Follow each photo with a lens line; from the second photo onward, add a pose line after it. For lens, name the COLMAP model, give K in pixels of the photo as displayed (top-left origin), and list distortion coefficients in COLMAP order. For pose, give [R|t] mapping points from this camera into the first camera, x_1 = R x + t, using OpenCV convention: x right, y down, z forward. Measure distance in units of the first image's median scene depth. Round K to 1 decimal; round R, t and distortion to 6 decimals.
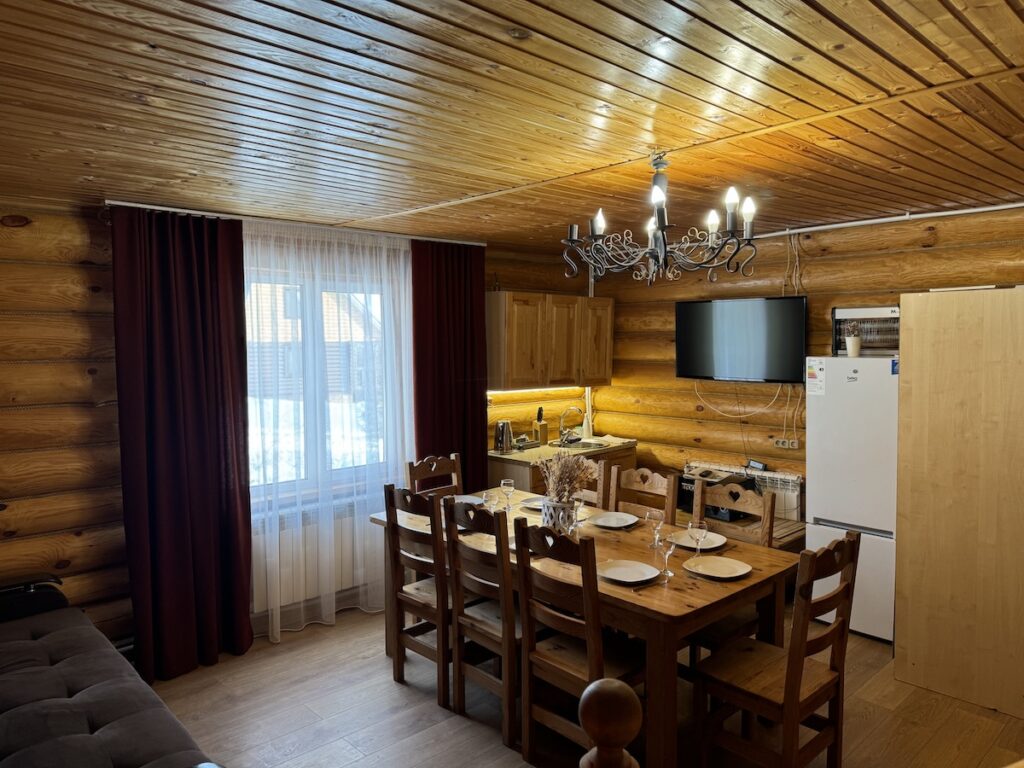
lens RADIAL K [[721.7, 0, 512.1], [0, 721.7, 386.5], [0, 0, 1]] dist [0.136440, -0.254716]
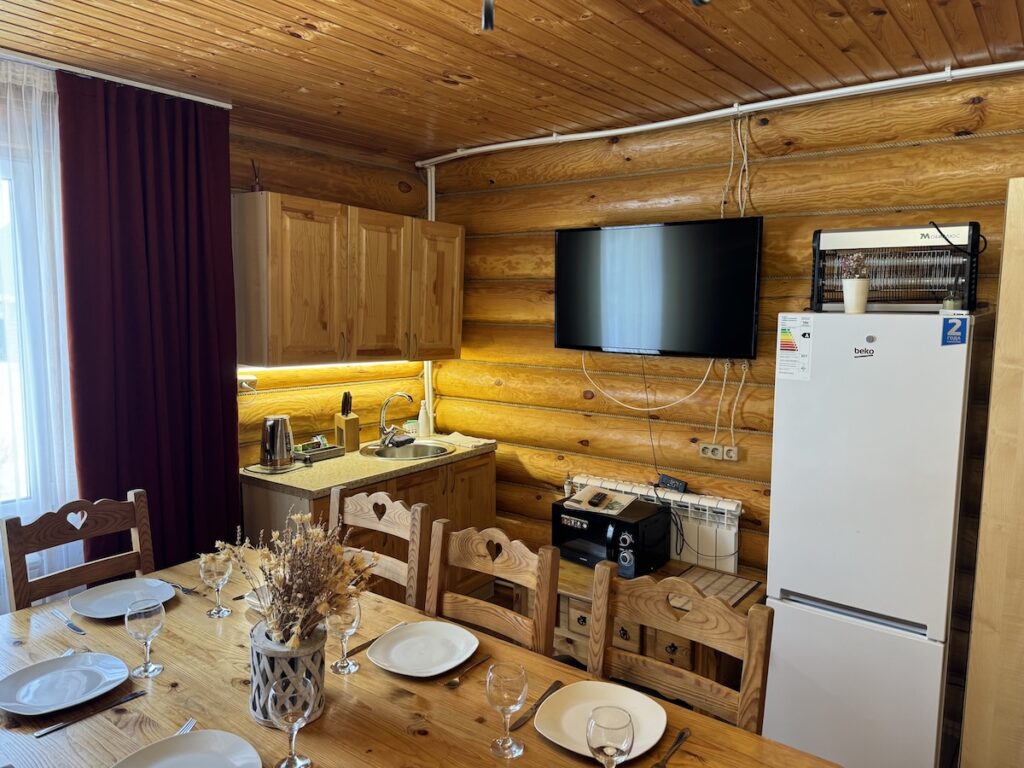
lens RADIAL K [[781.4, 0, 511.9], [0, 781.4, 413.9], [0, 0, 1]] dist [0.045347, -0.002808]
pose [[0.985033, -0.002881, 0.172339, 0.069304], [-0.009491, 0.997437, 0.070923, -0.002719], [-0.172102, -0.071498, 0.982481, 0.325018]]
